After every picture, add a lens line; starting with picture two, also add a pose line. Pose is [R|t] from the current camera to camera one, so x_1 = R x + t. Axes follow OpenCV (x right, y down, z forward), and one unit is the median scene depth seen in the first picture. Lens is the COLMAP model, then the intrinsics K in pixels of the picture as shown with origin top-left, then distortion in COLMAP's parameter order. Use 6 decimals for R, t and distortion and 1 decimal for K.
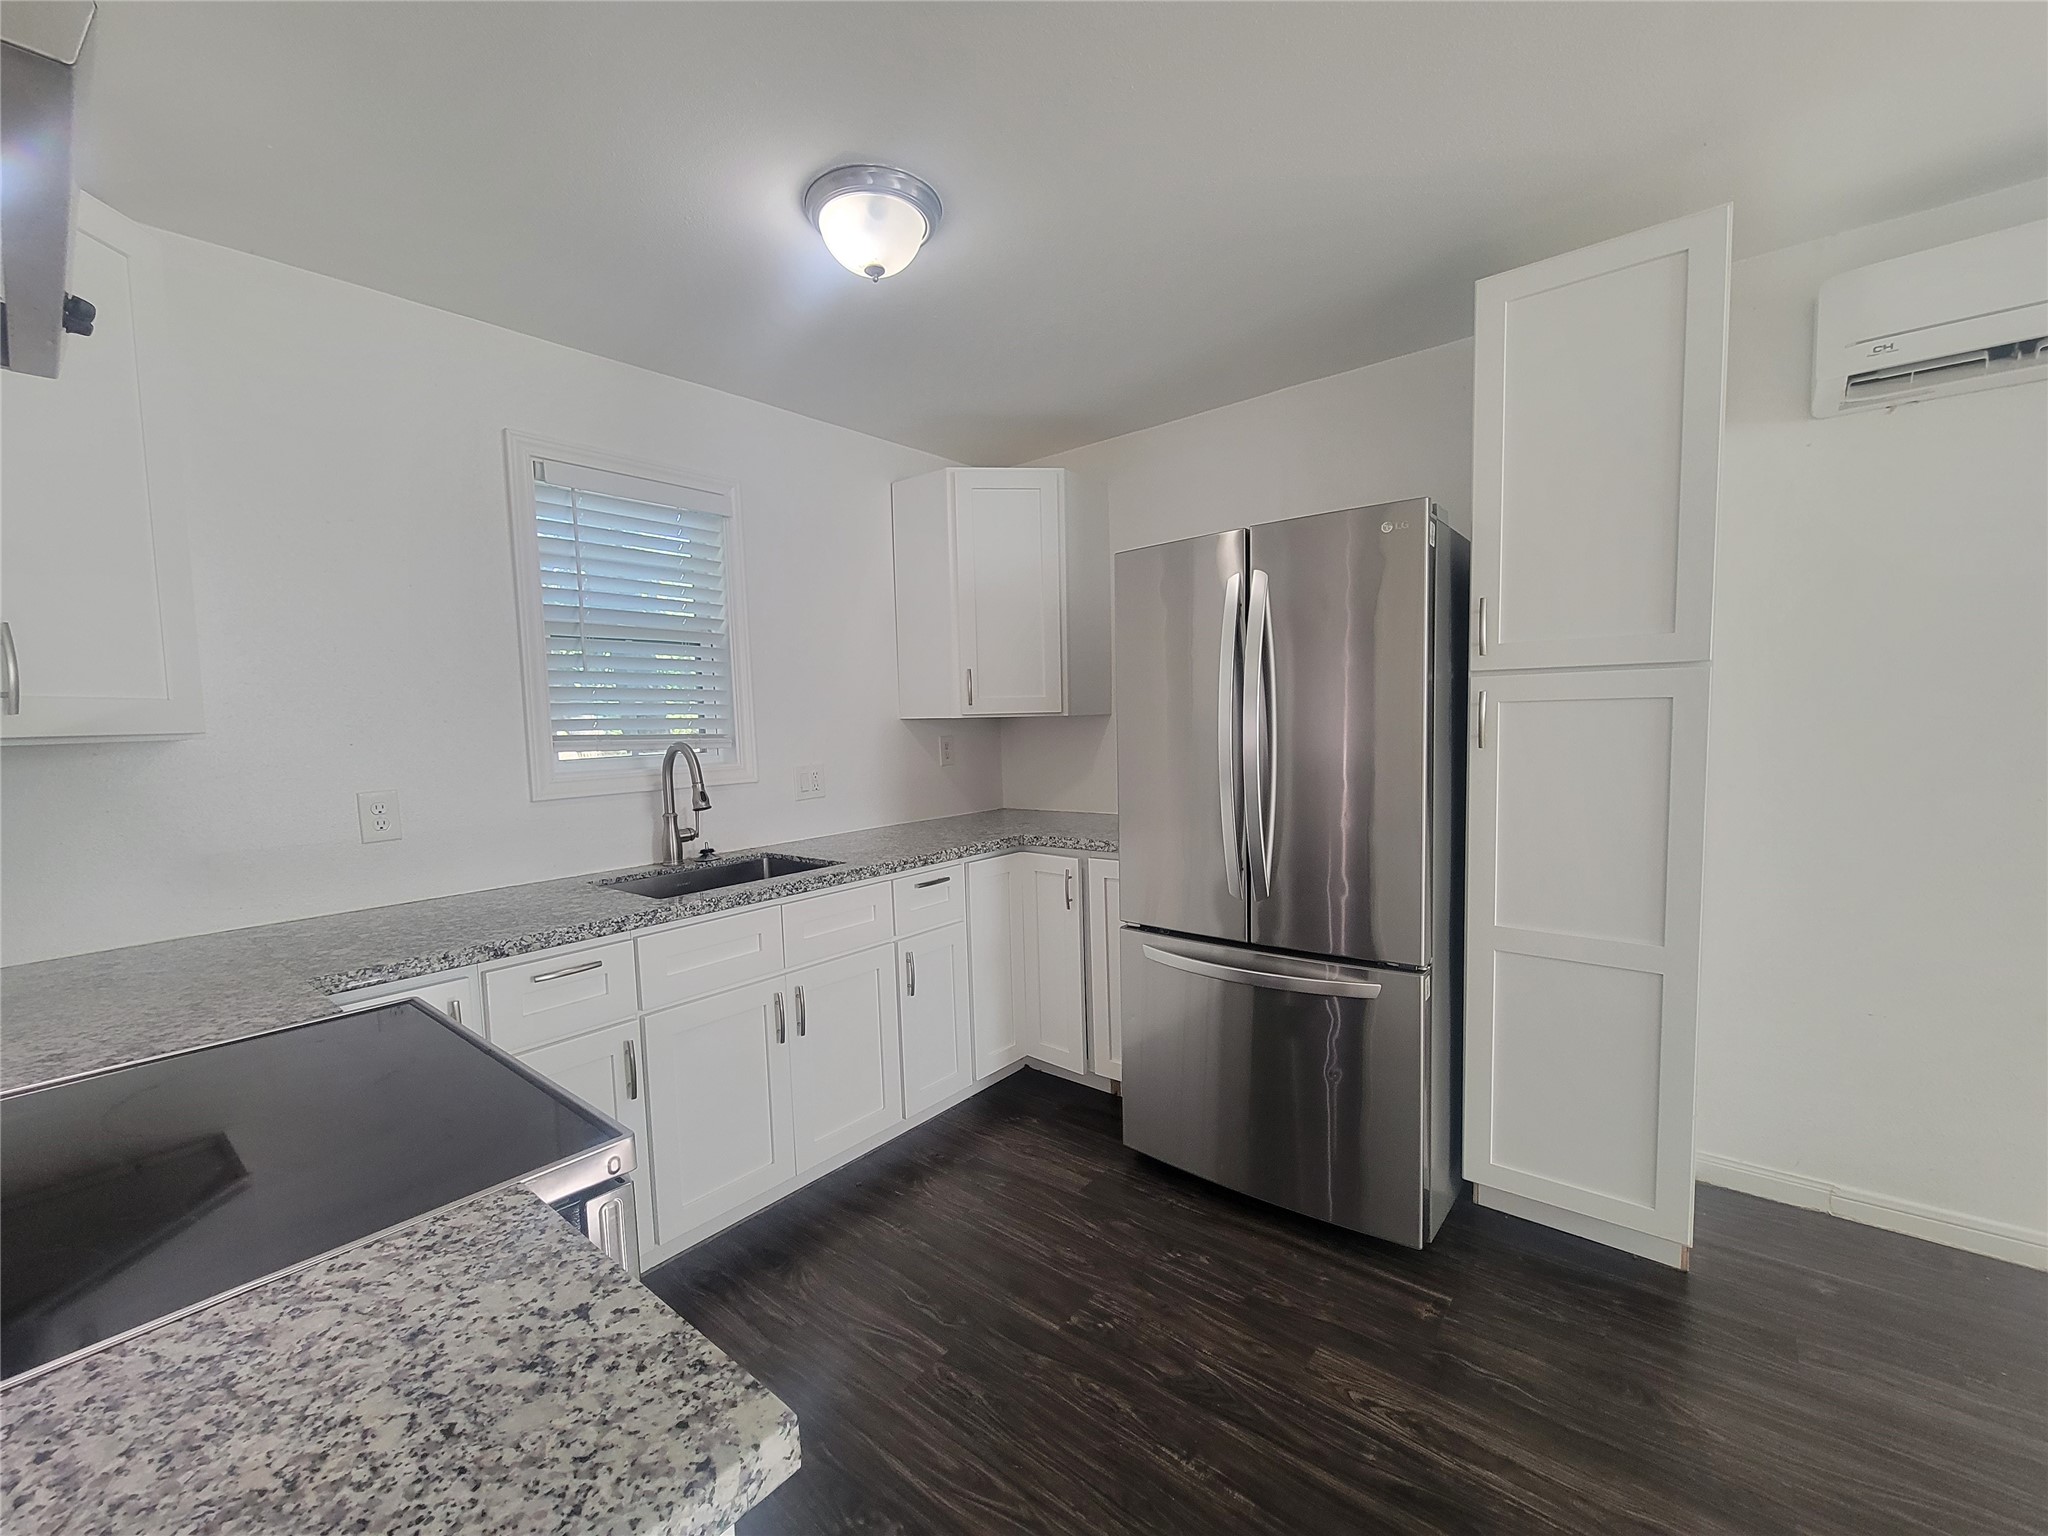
lens RADIAL K [[834.5, 0, 1027.5], [0, 834.5, 774.0], [0, 0, 1]] dist [0.000795, -0.000159]
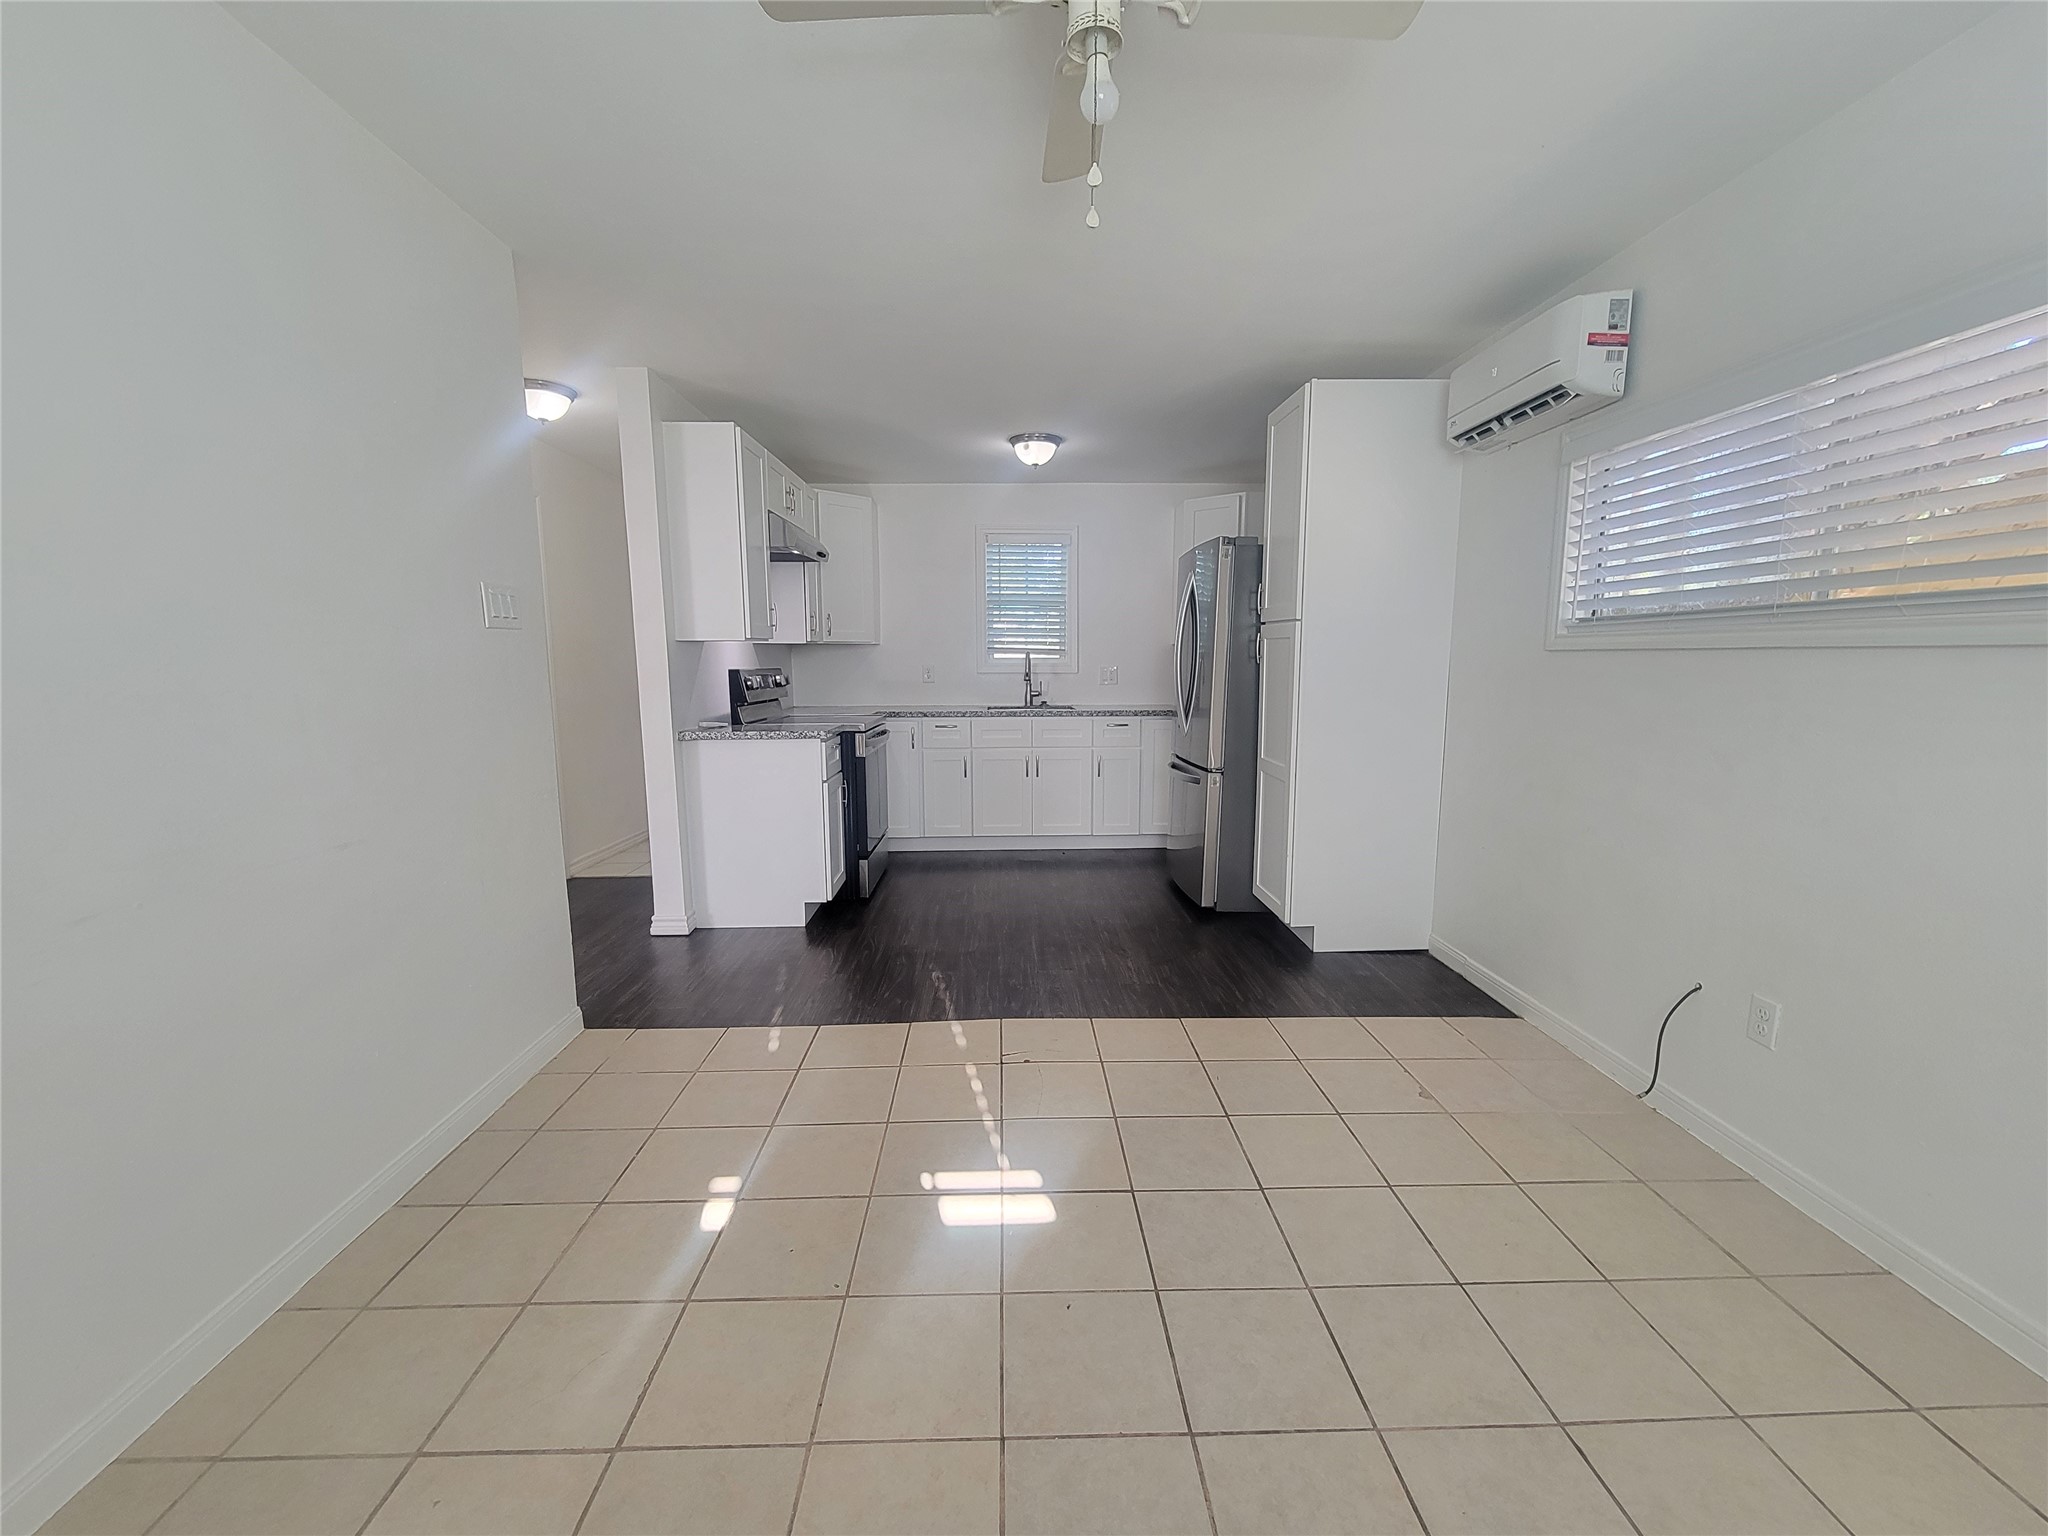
lens RADIAL K [[834.5, 0, 1027.5], [0, 834.5, 774.0], [0, 0, 1]] dist [0.000795, -0.000159]
pose [[0.663278, 0.137089, -0.735710, 1.466817], [-0.071112, 0.990176, 0.120394, 0.021222], [0.744987, -0.027536, 0.666511, -0.604410]]
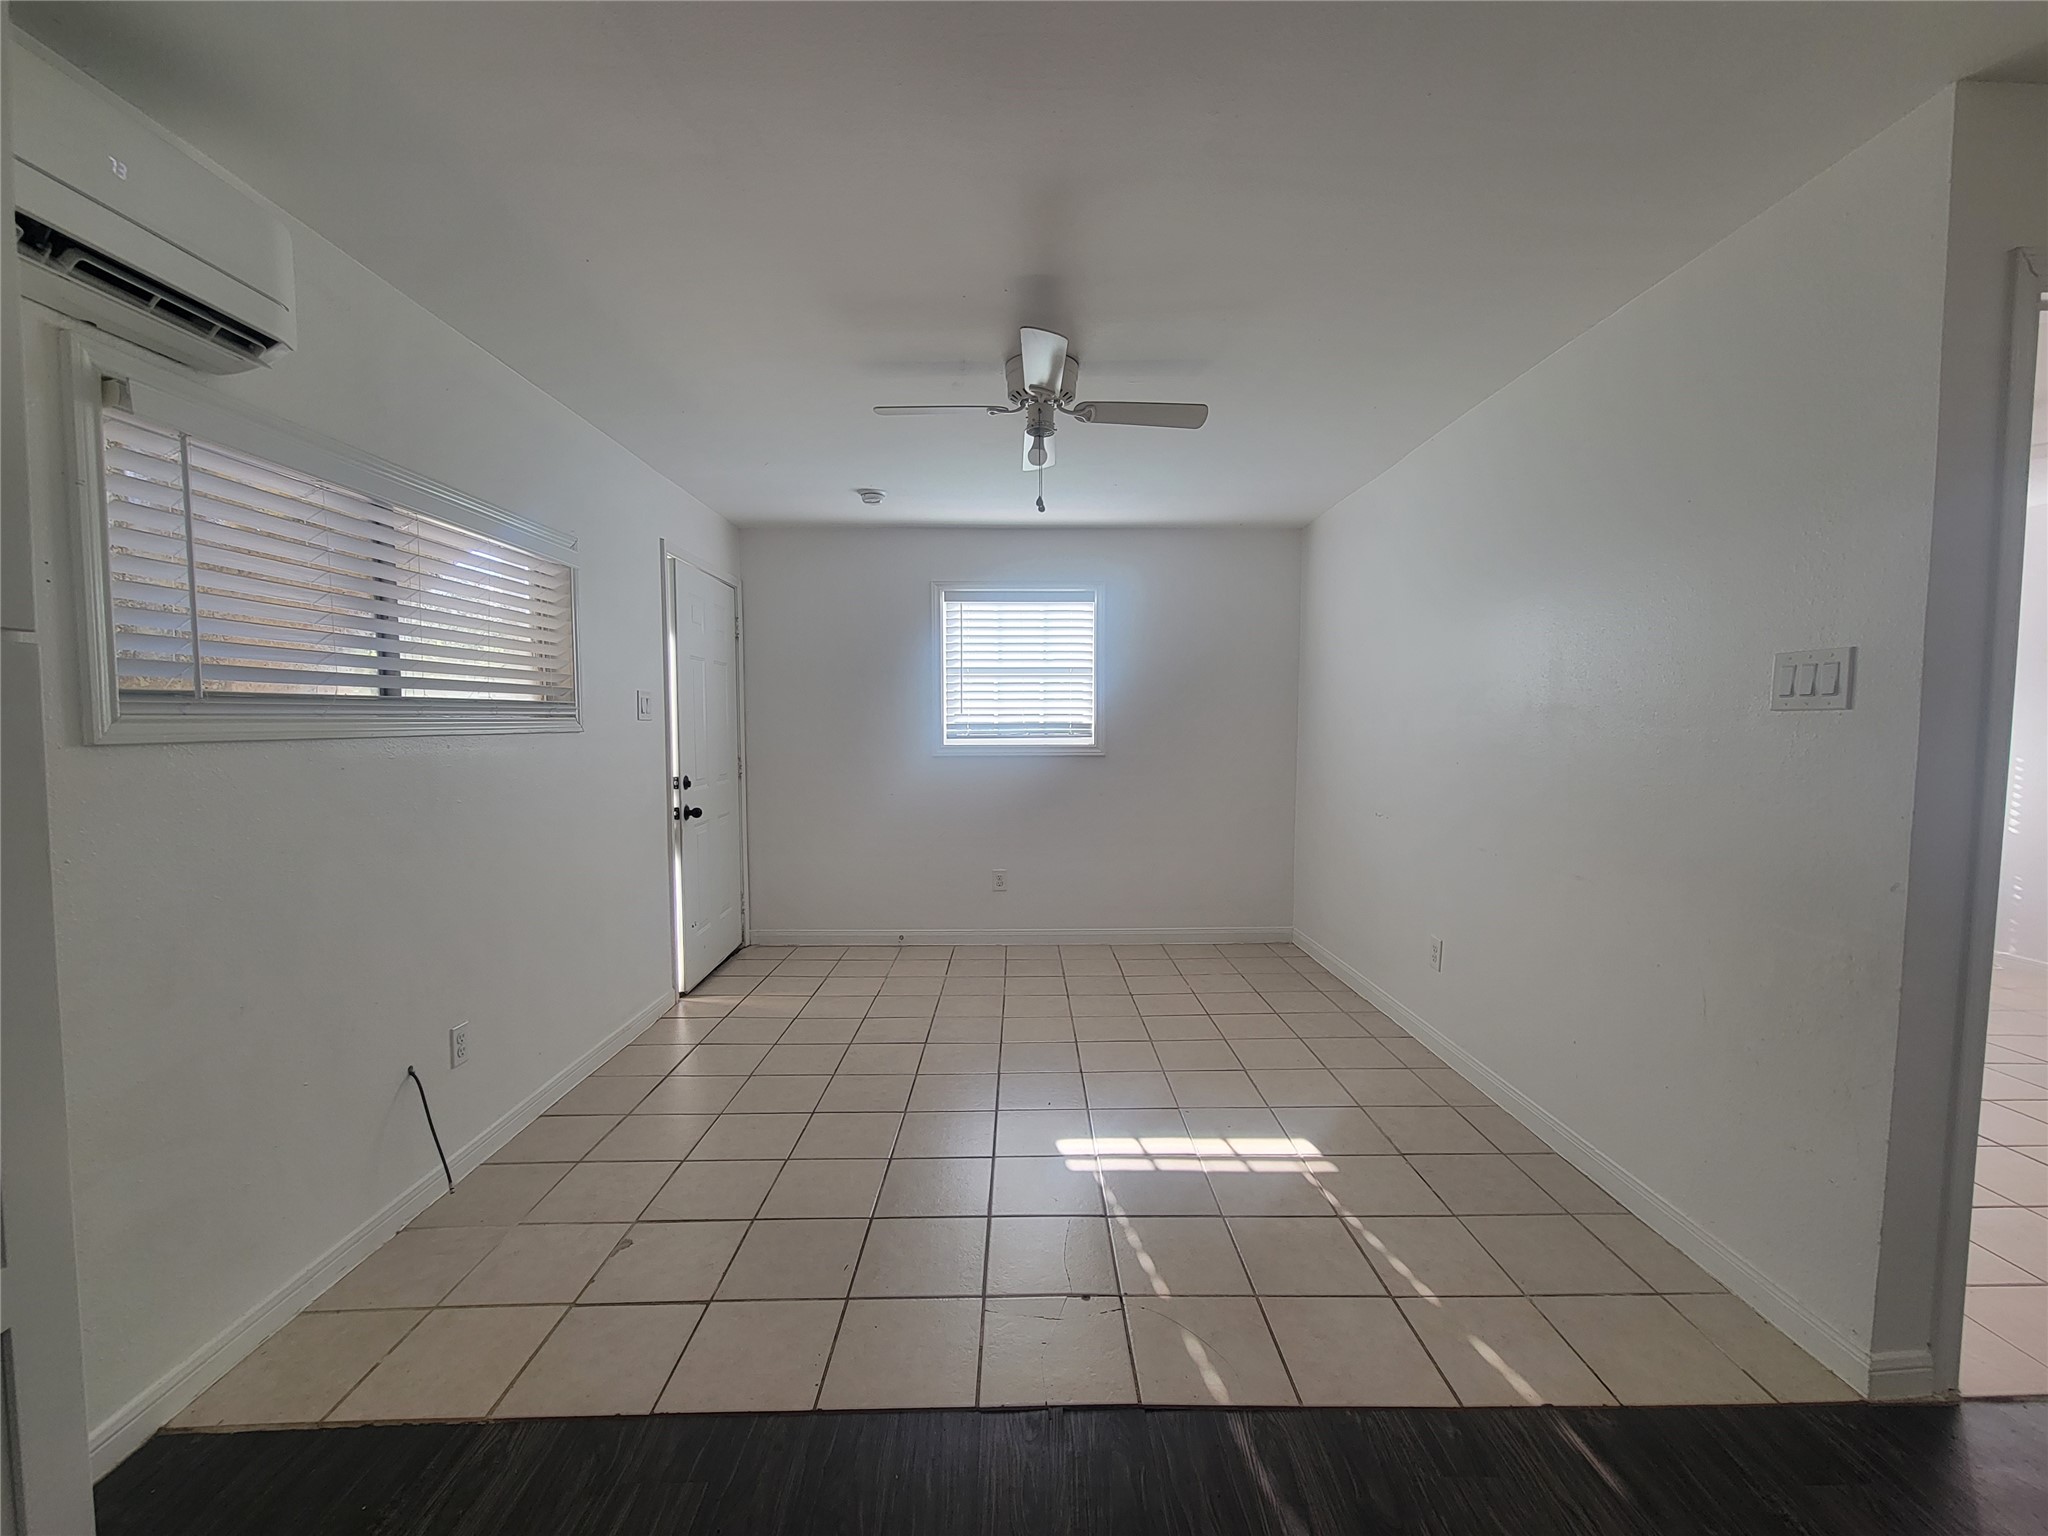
lens RADIAL K [[834.5, 0, 1027.5], [0, 834.5, 774.0], [0, 0, 1]] dist [0.000795, -0.000159]
pose [[-0.643742, -0.016564, 0.765063, 0.054456], [0.074137, 0.993713, 0.083895, -0.046265], [-0.761643, 0.110727, -0.638467, 0.696049]]
